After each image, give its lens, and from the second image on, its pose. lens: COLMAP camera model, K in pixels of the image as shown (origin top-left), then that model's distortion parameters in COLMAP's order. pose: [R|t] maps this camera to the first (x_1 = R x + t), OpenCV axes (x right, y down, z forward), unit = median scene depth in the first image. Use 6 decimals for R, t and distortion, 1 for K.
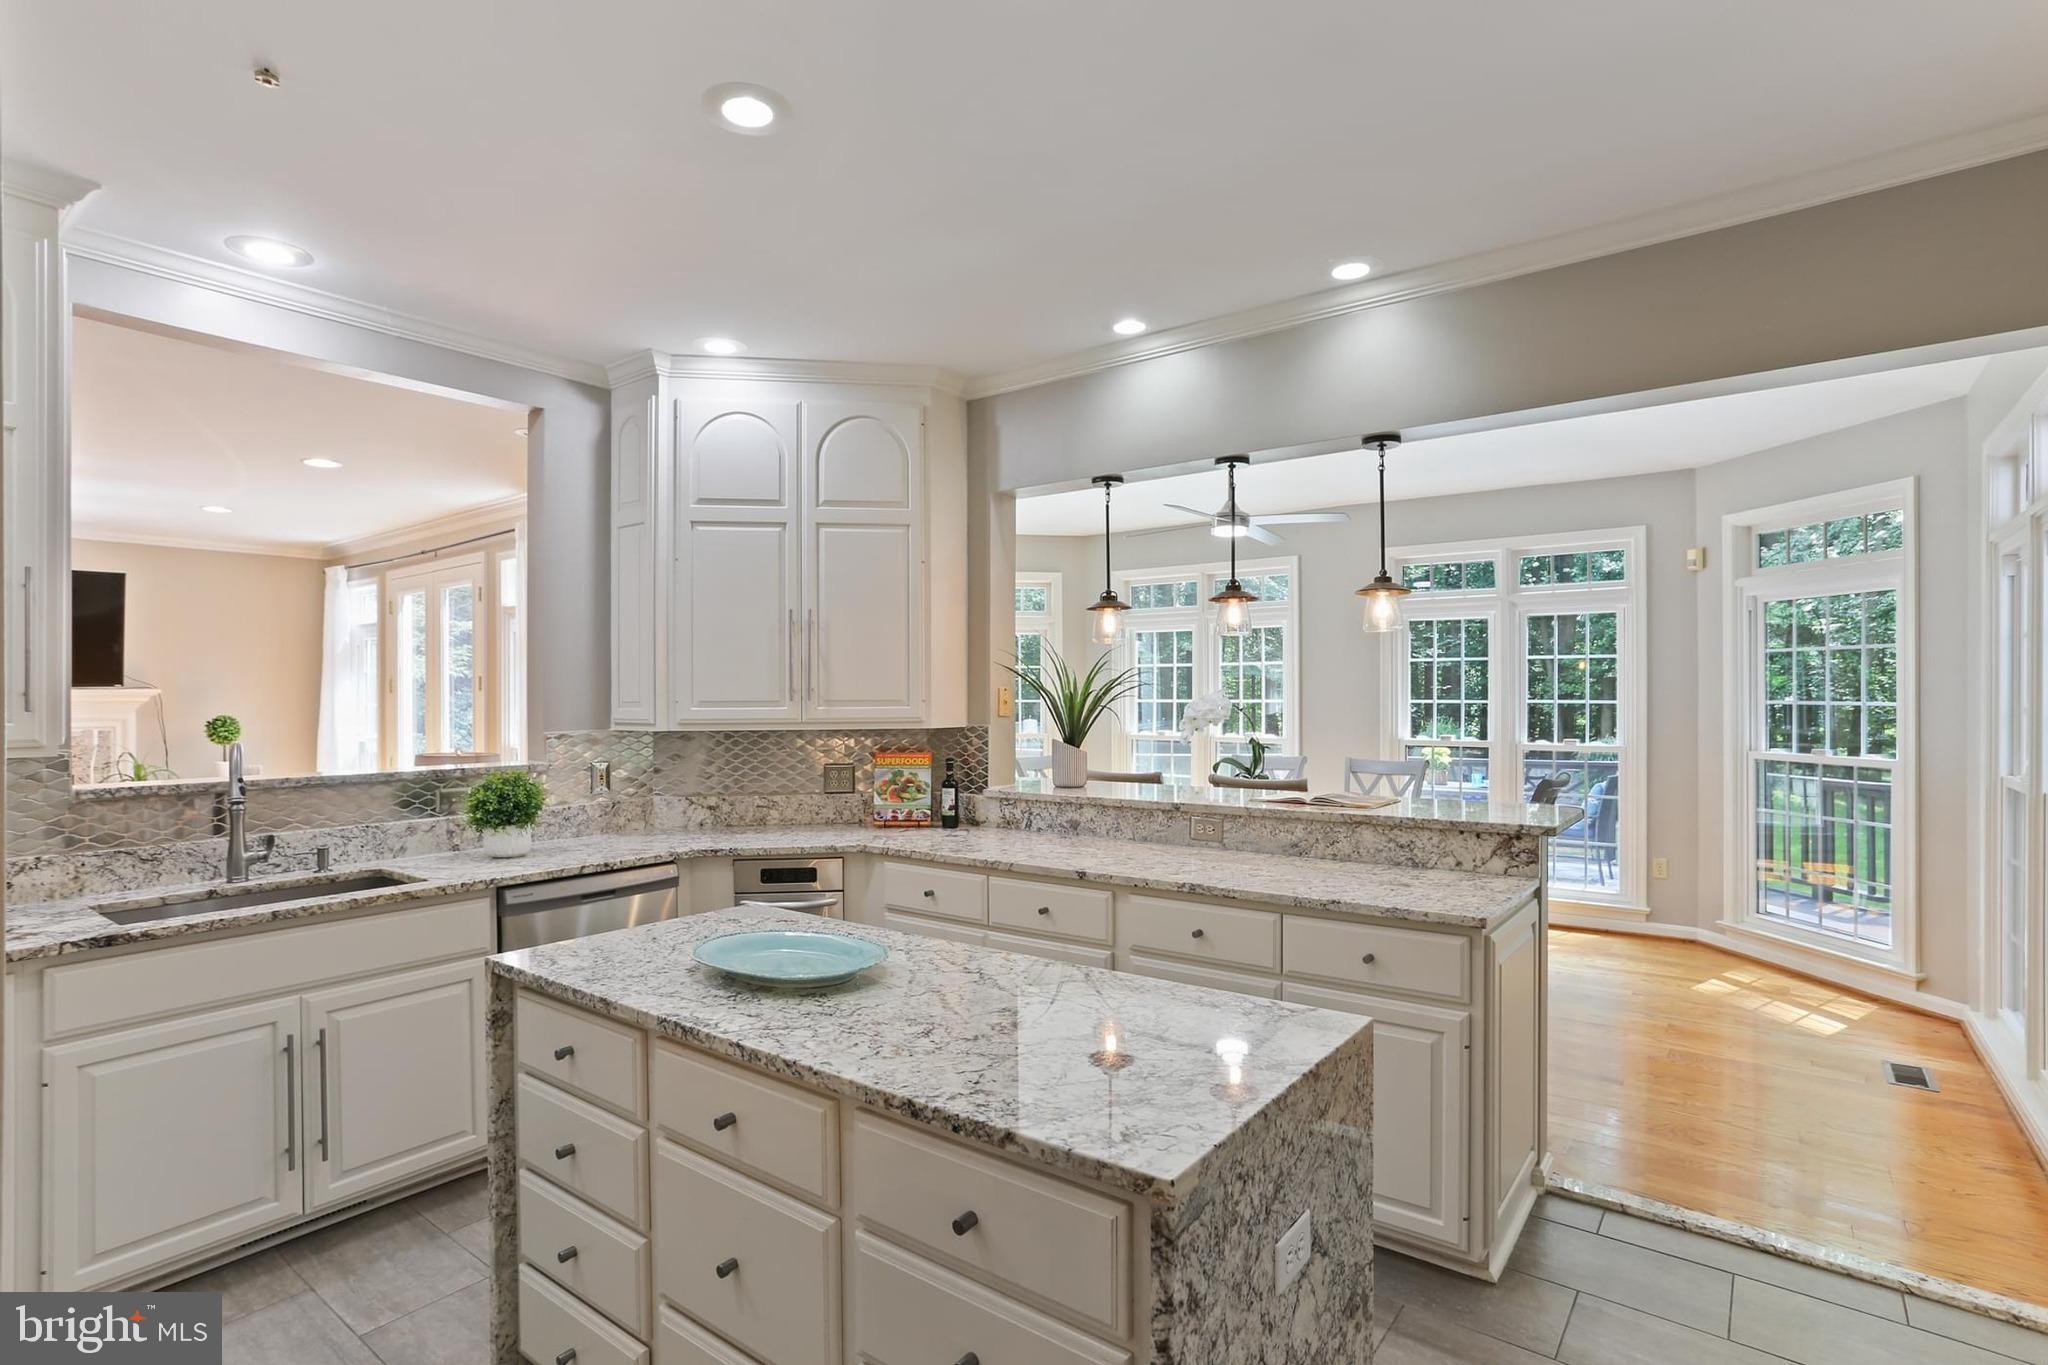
lens RADIAL K [[1043.9, 0, 1023.5], [0, 1043.9, 696.5], [0, 0, 1]] dist [-0.066956, -0.000076]
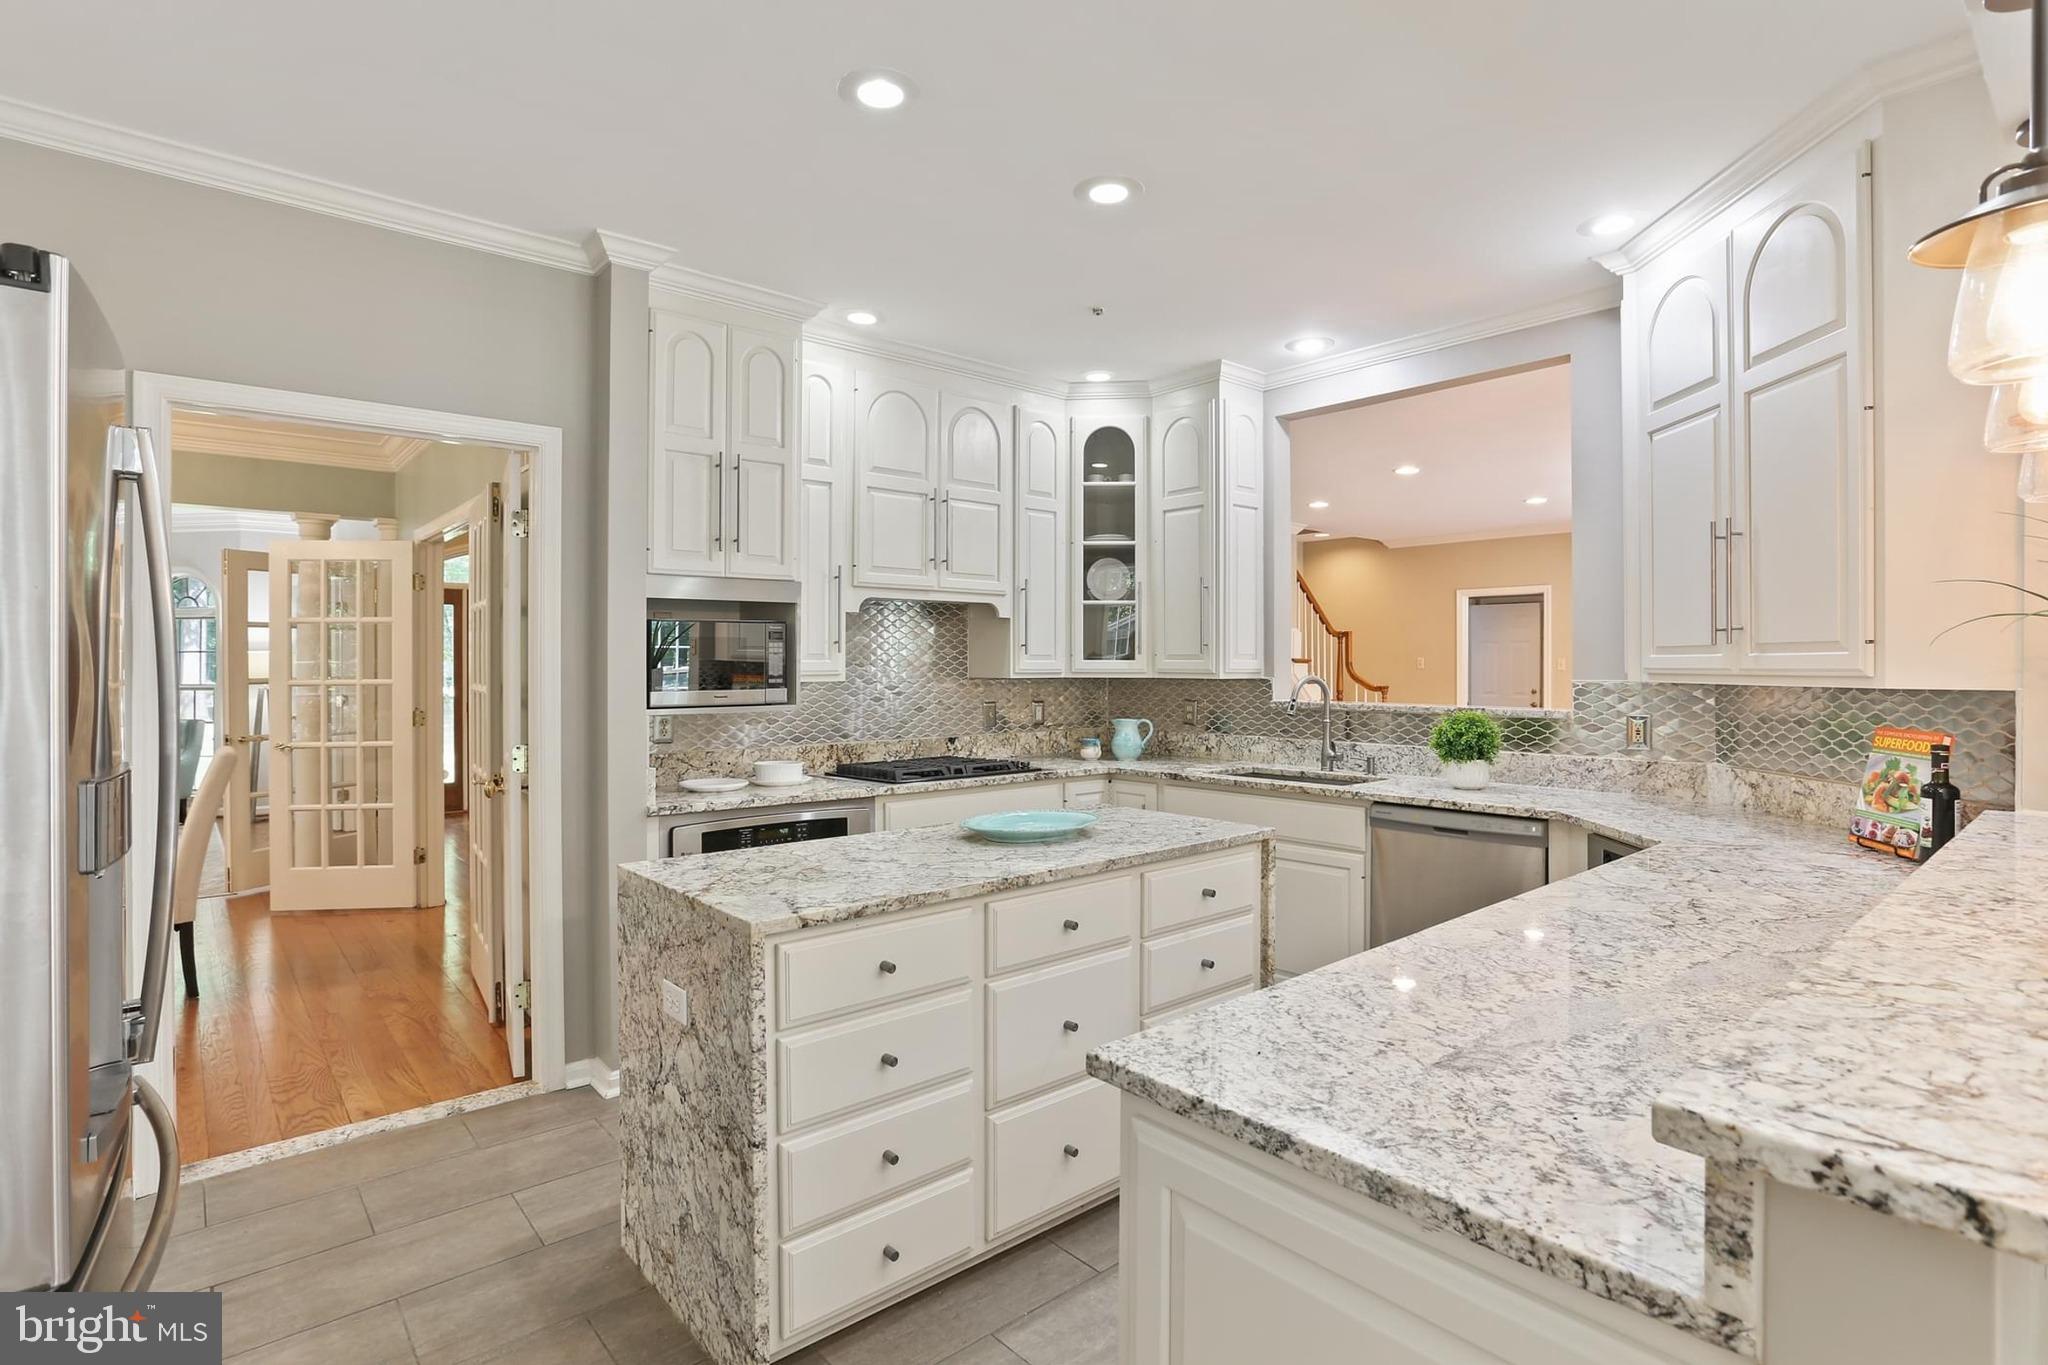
lens RADIAL K [[990.0, 0, 1025.5], [0, 990.0, 669.5], [0, 0, 1]] dist [-0.001379, -0.000330]
pose [[-0.207529, 0.008818, -0.978189, 0.575325], [-0.000332, 0.999959, 0.009084, 0.015449], [0.978229, 0.002210, -0.207517, 0.672549]]
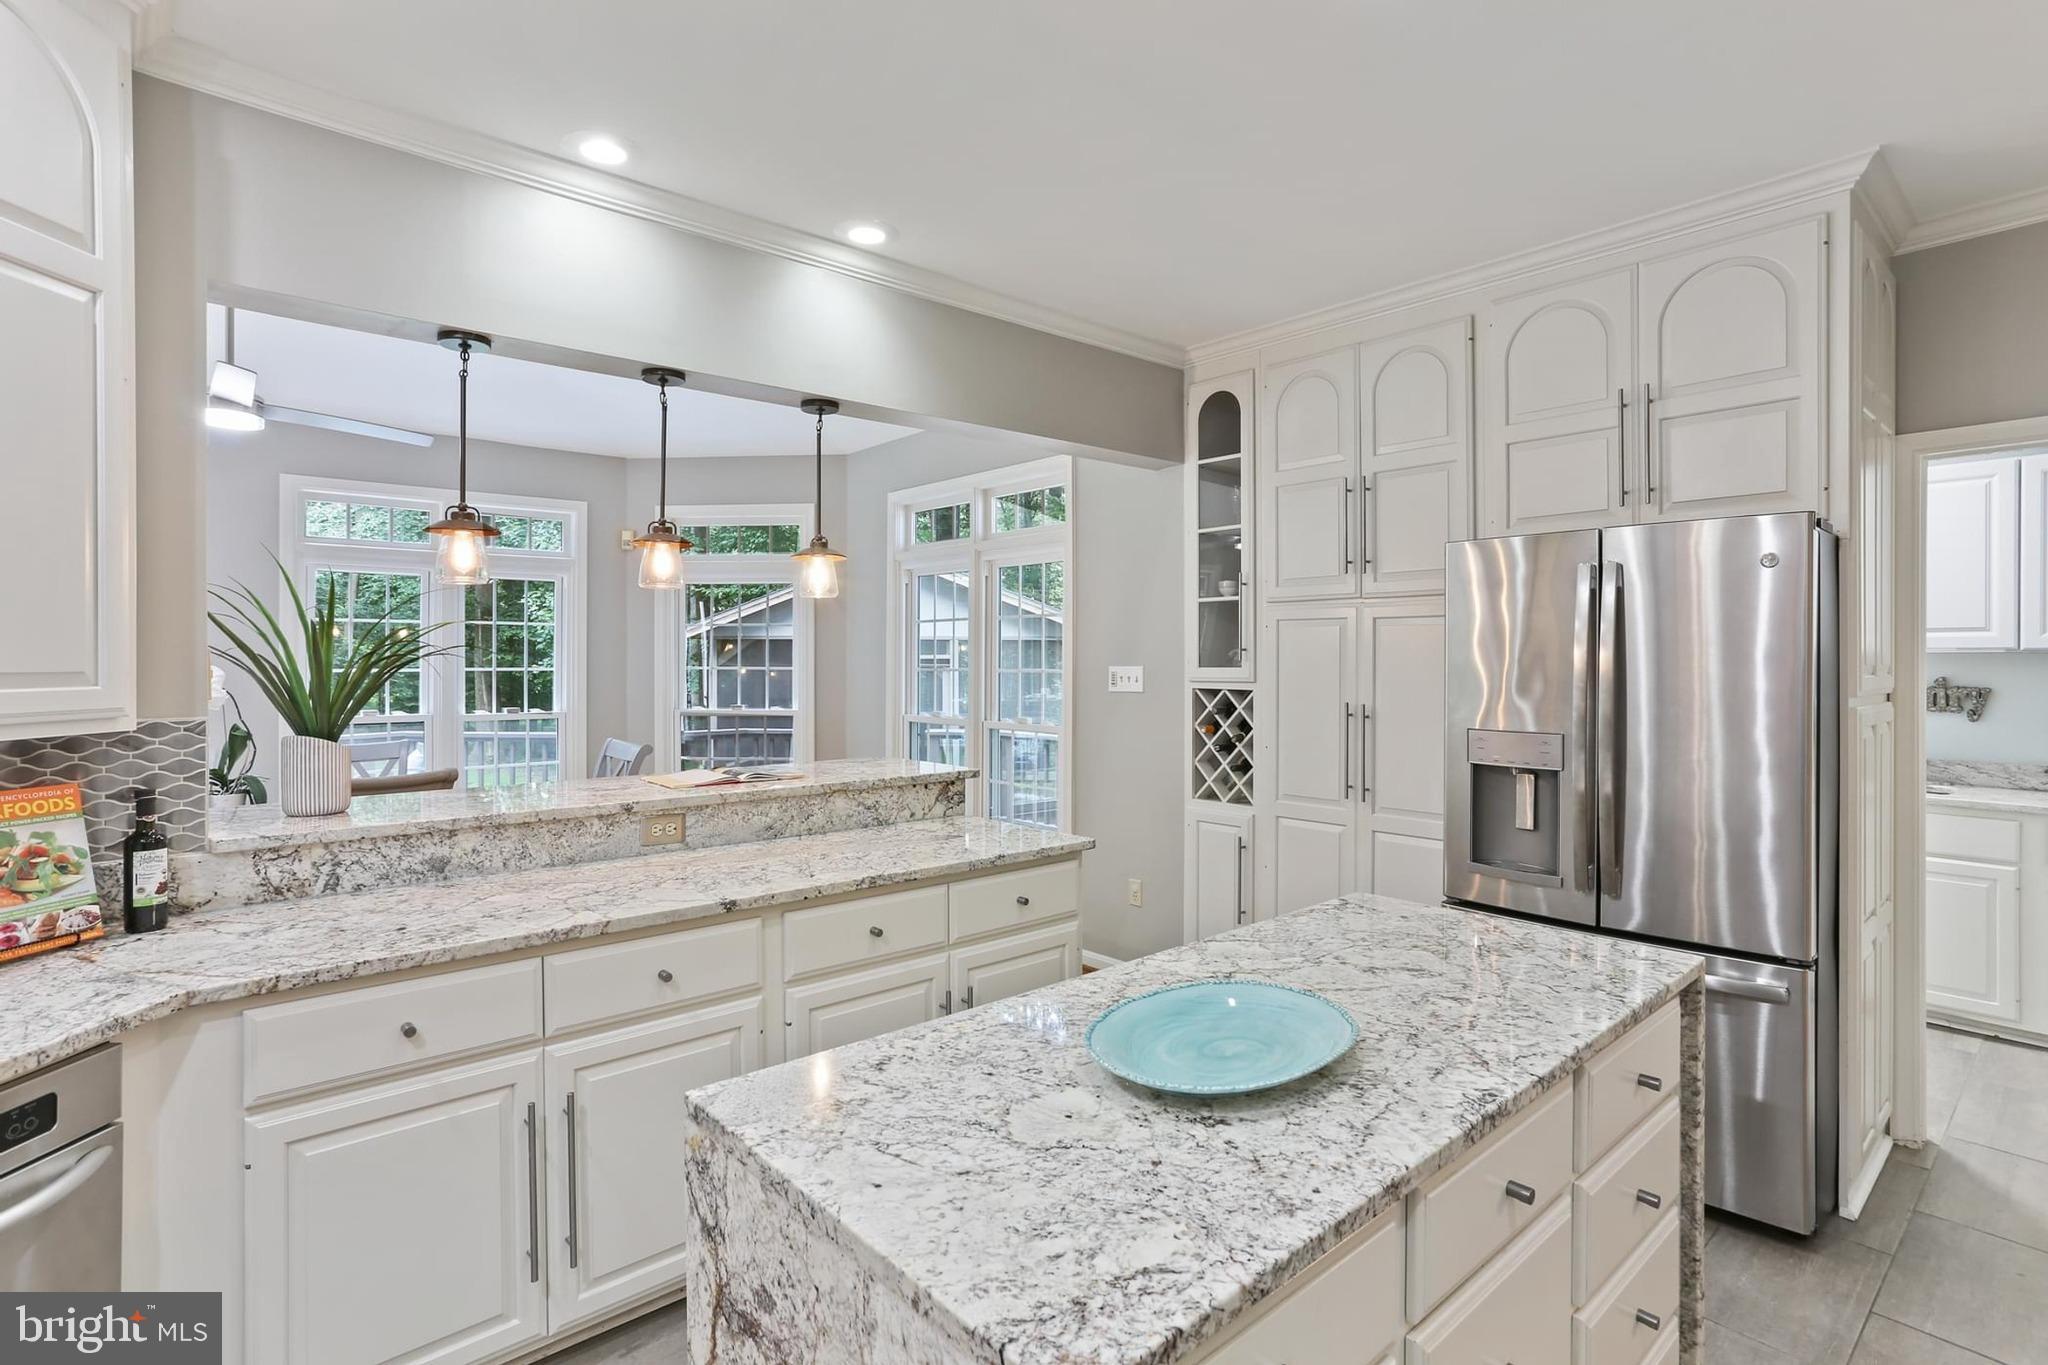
lens RADIAL K [[1014.8, 0, 1026.4], [0, 1014.8, 659.5], [0, 0, 1]] dist [-0.061696, 0.041330]
pose [[0.186716, 0.002237, 0.982411, -0.483087], [0.003230, 0.999991, -0.002891, 0.000212], [-0.982409, 0.003713, 0.186707, 0.530495]]
